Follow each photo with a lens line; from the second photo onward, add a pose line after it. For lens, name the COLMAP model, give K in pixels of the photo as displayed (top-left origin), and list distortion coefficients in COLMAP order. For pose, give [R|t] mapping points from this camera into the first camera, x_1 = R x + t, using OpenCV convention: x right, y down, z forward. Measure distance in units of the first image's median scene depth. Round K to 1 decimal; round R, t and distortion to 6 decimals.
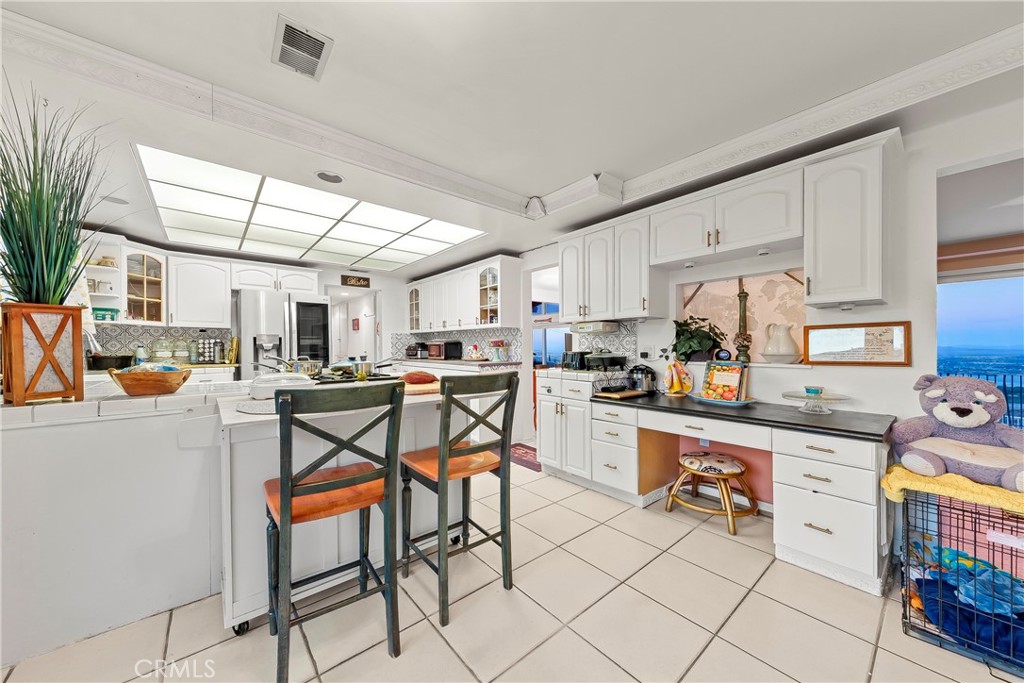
lens RADIAL K [[359.7, 0, 512.5], [0, 359.7, 347.2], [0, 0, 1]] dist [0.003178, 0.000140]
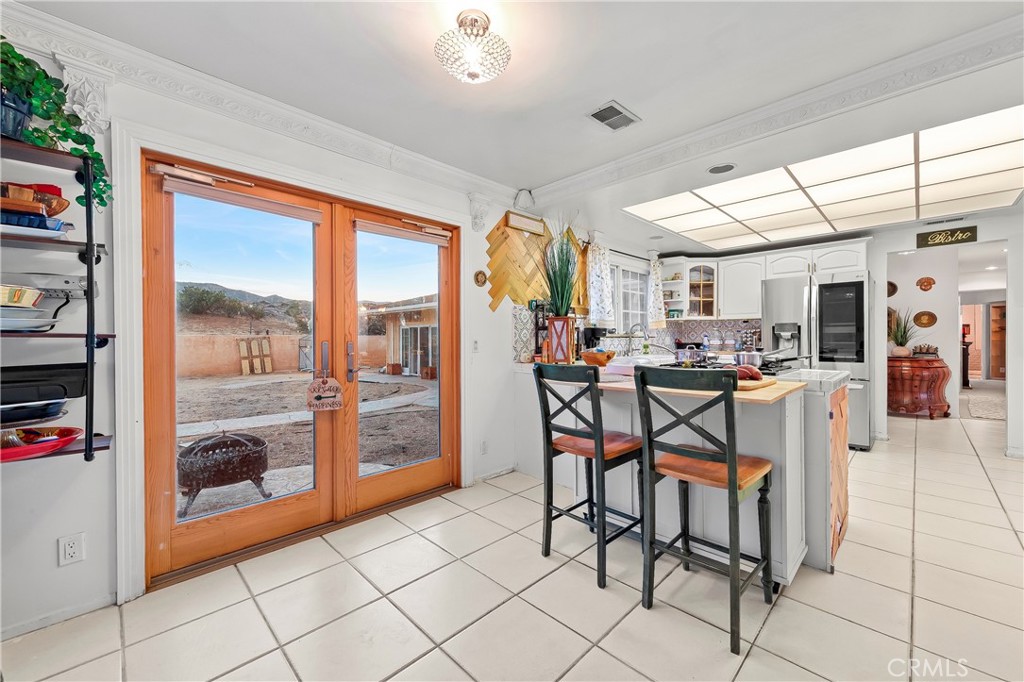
lens RADIAL K [[409.2, 0, 510.6], [0, 409.2, 337.1], [0, 0, 1]] dist [0.013395, -0.001379]
pose [[0.064902, 0.001725, -0.997890, 0.361920], [0.002233, 0.999996, 0.001874, -0.002436], [0.997889, -0.002350, 0.064898, 0.200549]]
